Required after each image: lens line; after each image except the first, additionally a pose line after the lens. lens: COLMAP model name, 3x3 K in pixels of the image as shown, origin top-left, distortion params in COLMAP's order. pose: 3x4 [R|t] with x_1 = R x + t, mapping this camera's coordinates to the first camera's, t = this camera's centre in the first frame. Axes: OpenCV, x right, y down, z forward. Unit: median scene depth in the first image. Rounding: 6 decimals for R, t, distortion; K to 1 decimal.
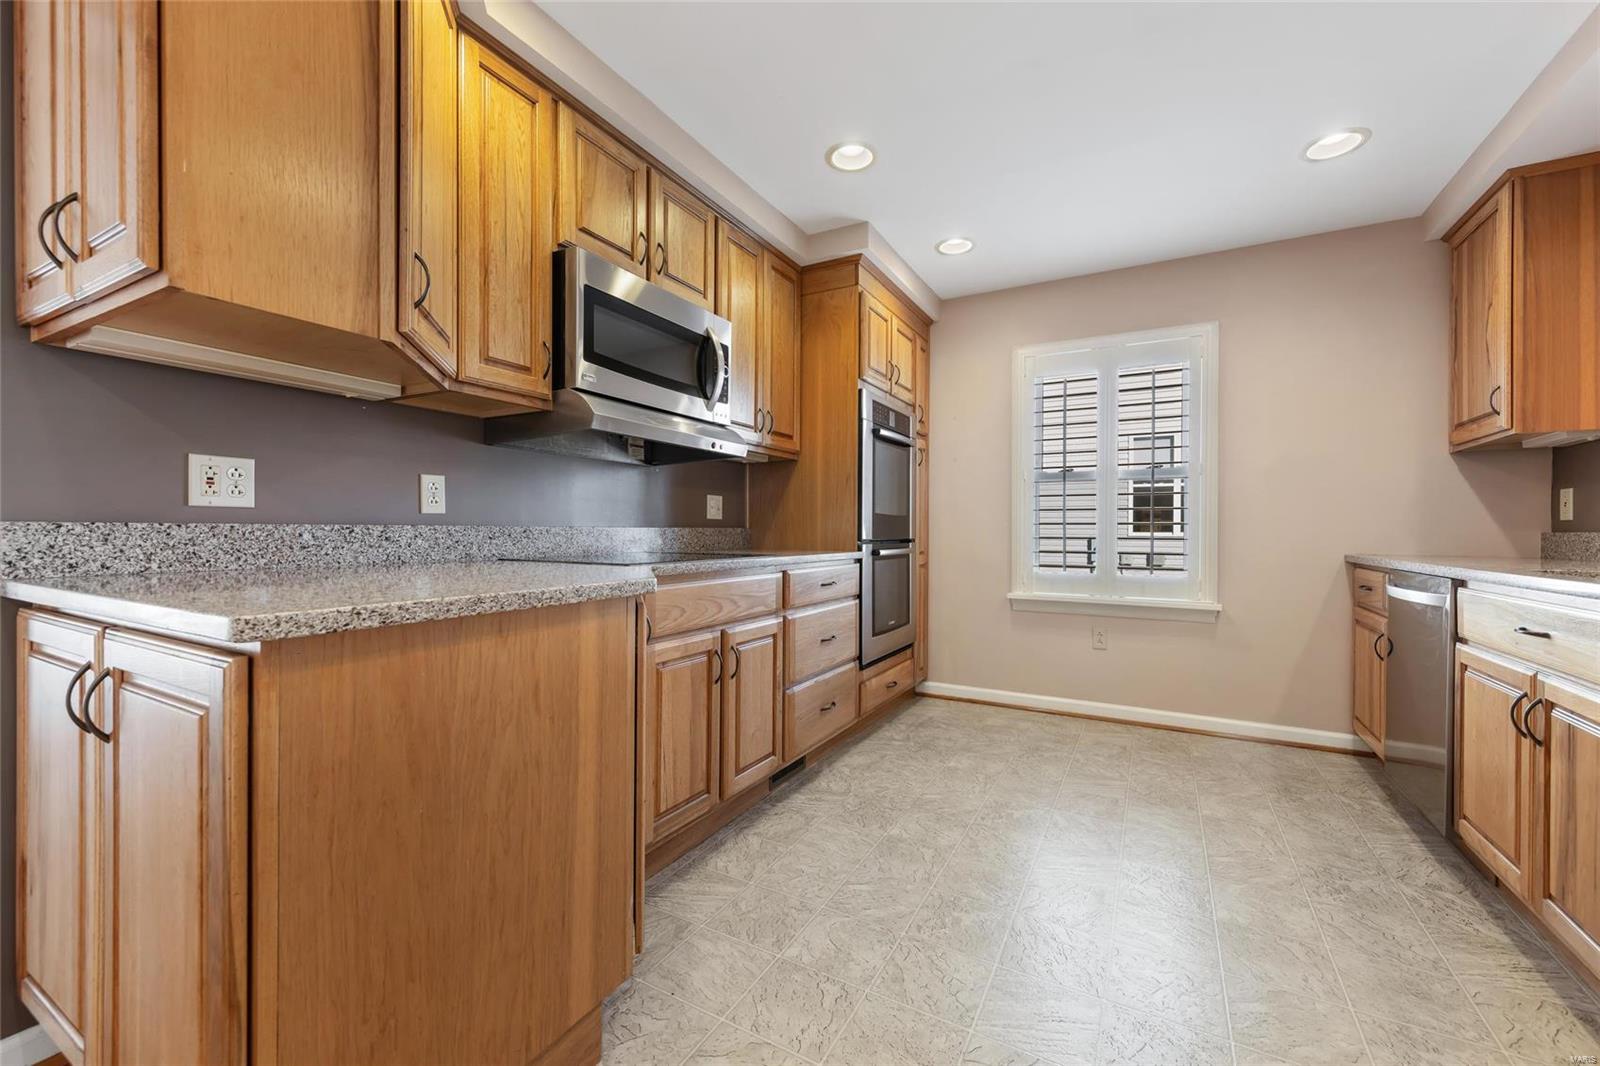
lens RADIAL K [[642.8, 0, 795.4], [0, 642.8, 528.6], [0, 0, 1]] dist [0.000723, 0.000102]
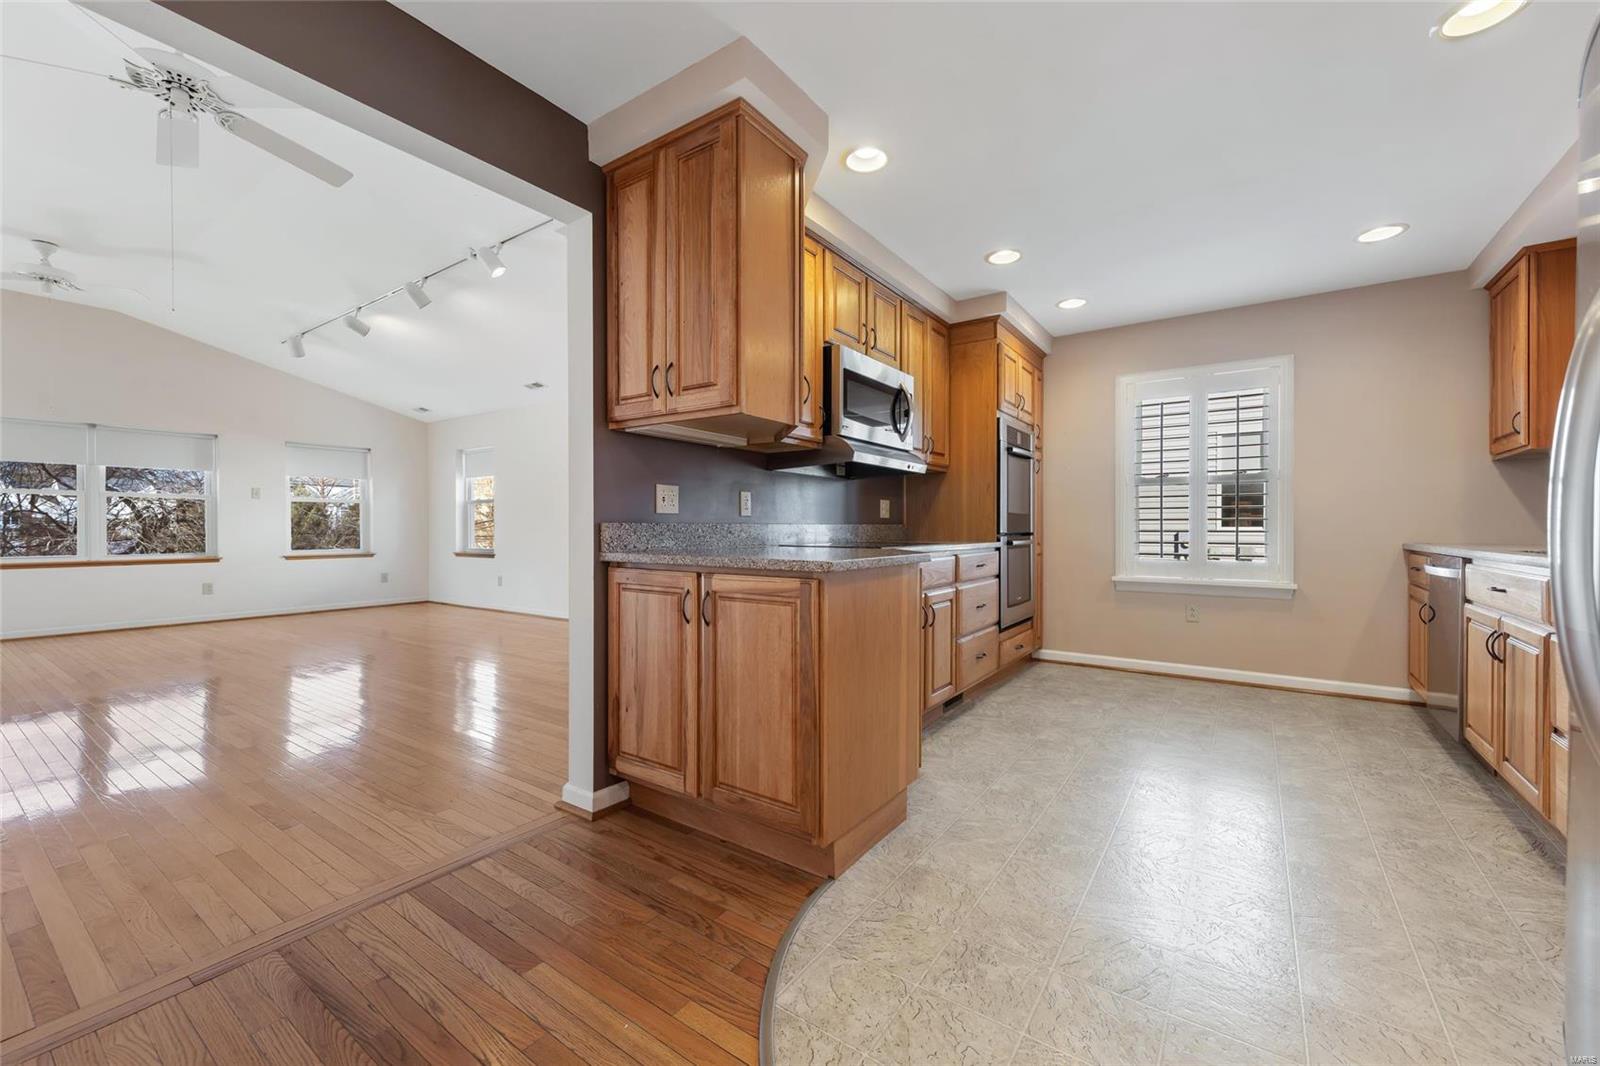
lens RADIAL K [[642.8, 0, 795.4], [0, 642.8, 528.6], [0, 0, 1]] dist [0.000723, 0.000102]
pose [[0.994775, -0.004883, -0.101977, -0.194307], [0.005331, 0.999977, 0.004122, 0.000836], [0.101954, -0.004644, 0.994778, -0.375410]]
